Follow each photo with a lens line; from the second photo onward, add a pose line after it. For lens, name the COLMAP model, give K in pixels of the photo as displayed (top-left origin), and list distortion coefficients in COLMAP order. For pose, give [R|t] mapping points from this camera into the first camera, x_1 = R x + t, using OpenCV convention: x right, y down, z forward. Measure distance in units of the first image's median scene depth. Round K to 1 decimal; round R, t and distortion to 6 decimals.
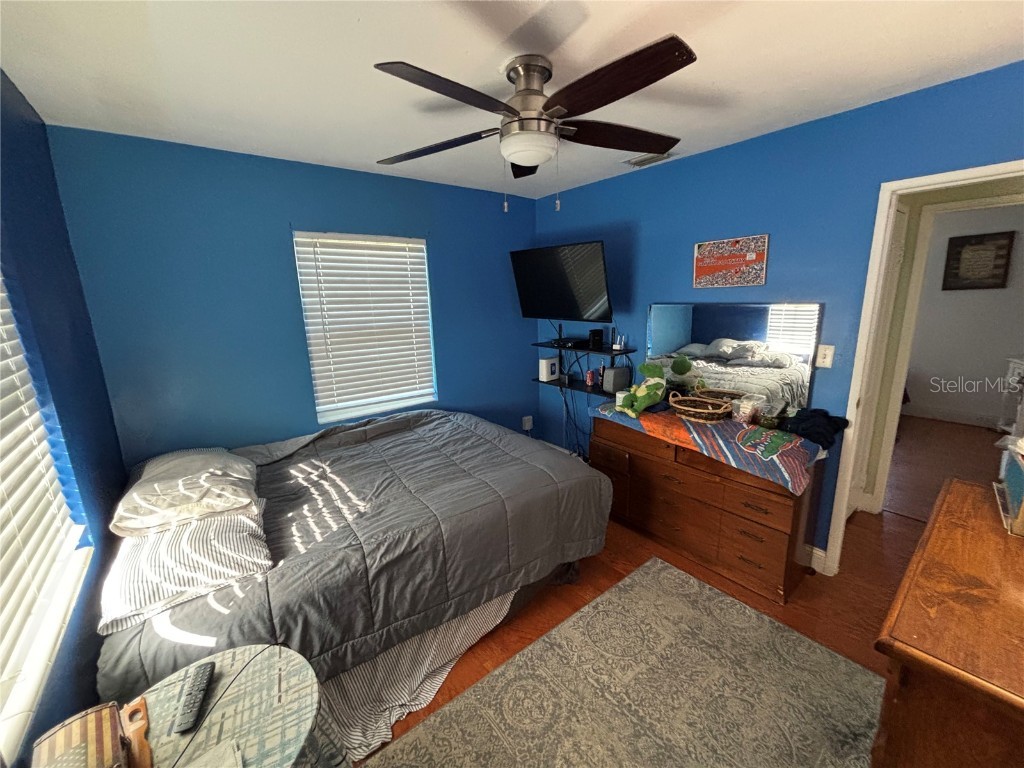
lens RADIAL K [[411.0, 0, 513.5], [0, 411.0, 381.9], [0, 0, 1]] dist [-0.001355, -0.000357]
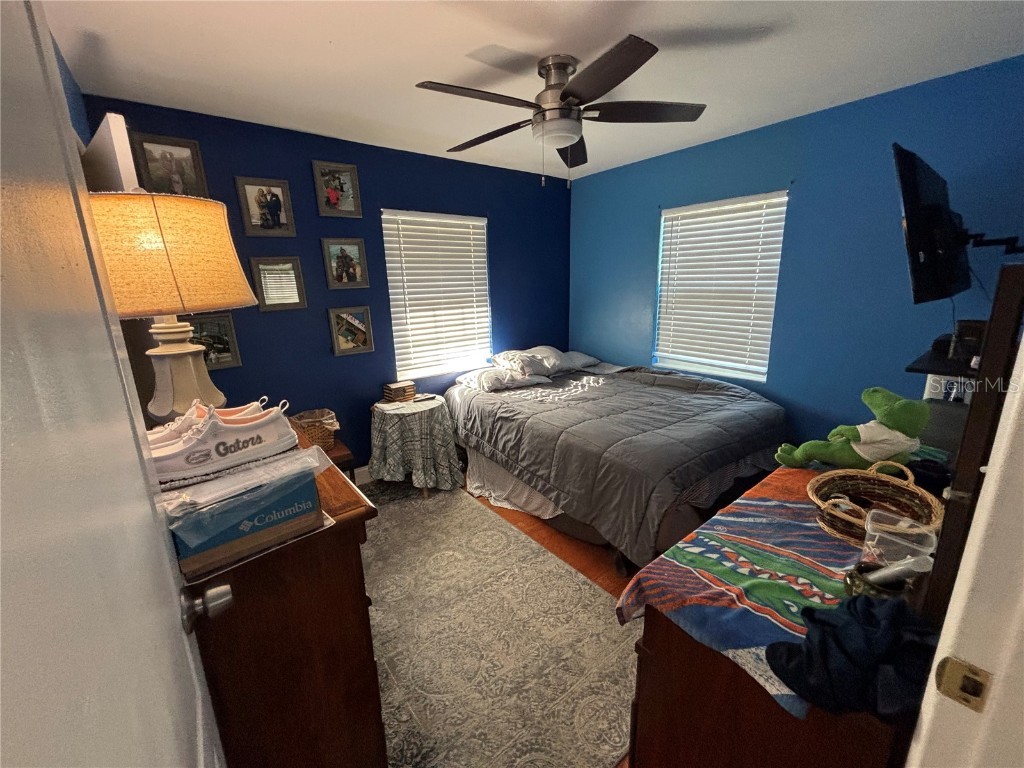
lens RADIAL K [[411.0, 0, 513.5], [0, 411.0, 381.9], [0, 0, 1]] dist [-0.001355, -0.000357]
pose [[0.002407, 0.262143, -0.965026, 0.837453], [-0.188672, 0.947816, 0.256997, -0.101778], [0.982037, 0.181455, 0.051740, 0.574934]]
